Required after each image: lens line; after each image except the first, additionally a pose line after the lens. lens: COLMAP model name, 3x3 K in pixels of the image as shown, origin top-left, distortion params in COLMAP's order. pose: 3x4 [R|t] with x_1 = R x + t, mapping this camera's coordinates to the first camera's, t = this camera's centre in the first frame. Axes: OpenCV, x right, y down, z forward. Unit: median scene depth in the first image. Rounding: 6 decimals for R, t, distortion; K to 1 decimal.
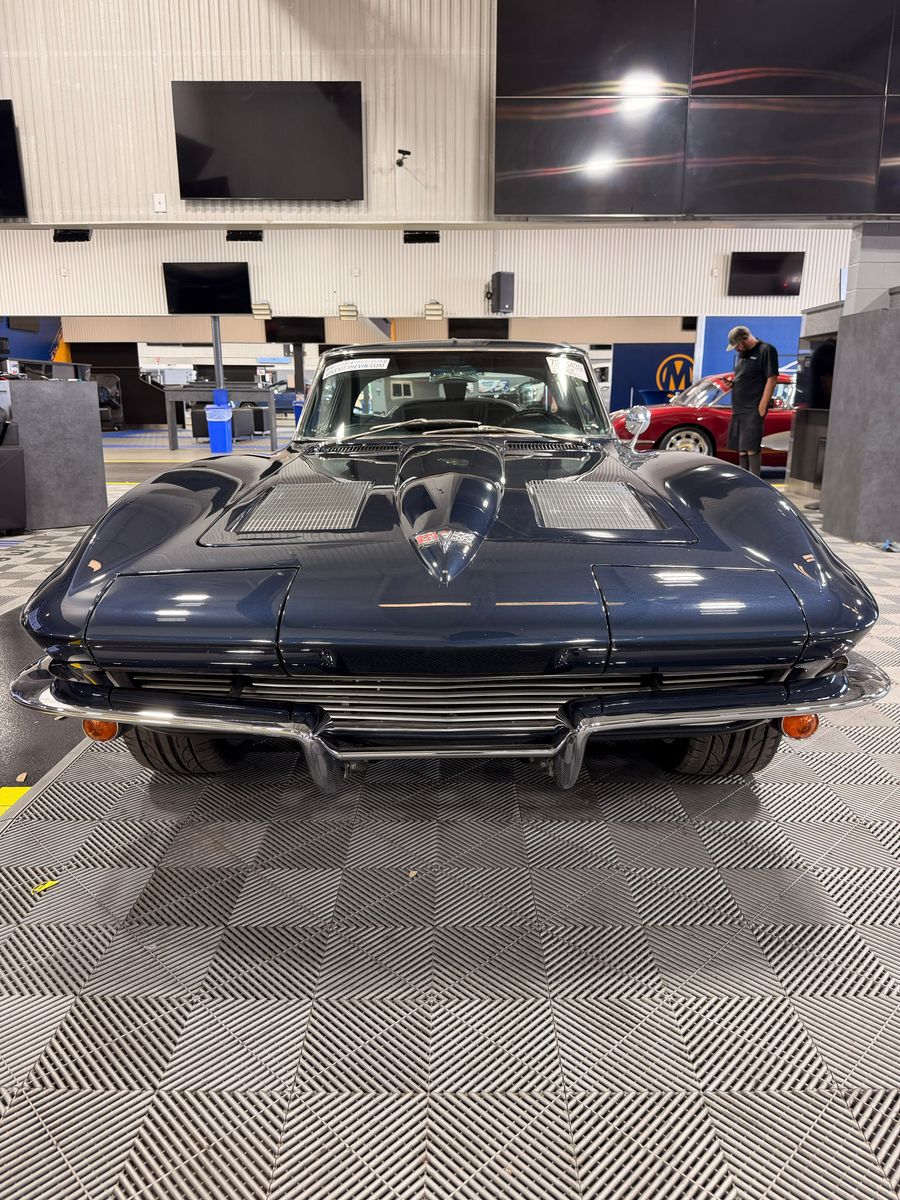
lens RADIAL K [[863.5, 0, 450.0], [0, 863.5, 600.0], [0, 0, 1]] dist [0.022307, -0.029318]
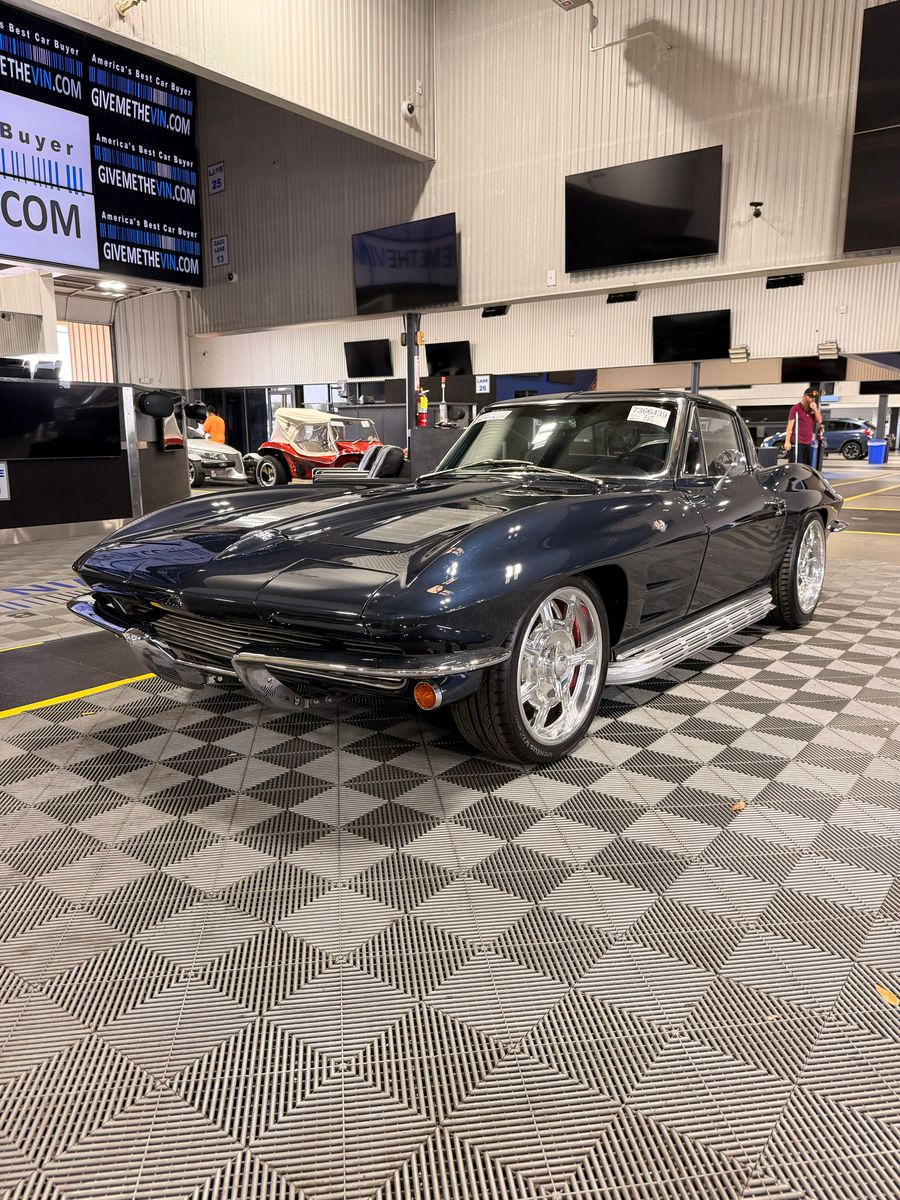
lens RADIAL K [[863.5, 0, 450.0], [0, 863.5, 600.0], [0, 0, 1]] dist [0.022307, -0.029318]
pose [[0.798277, 0.109653, -0.592225, 0.313928], [-0.135785, 0.990738, 0.000412, -0.001379], [0.586785, 0.080086, 0.805773, -0.006111]]
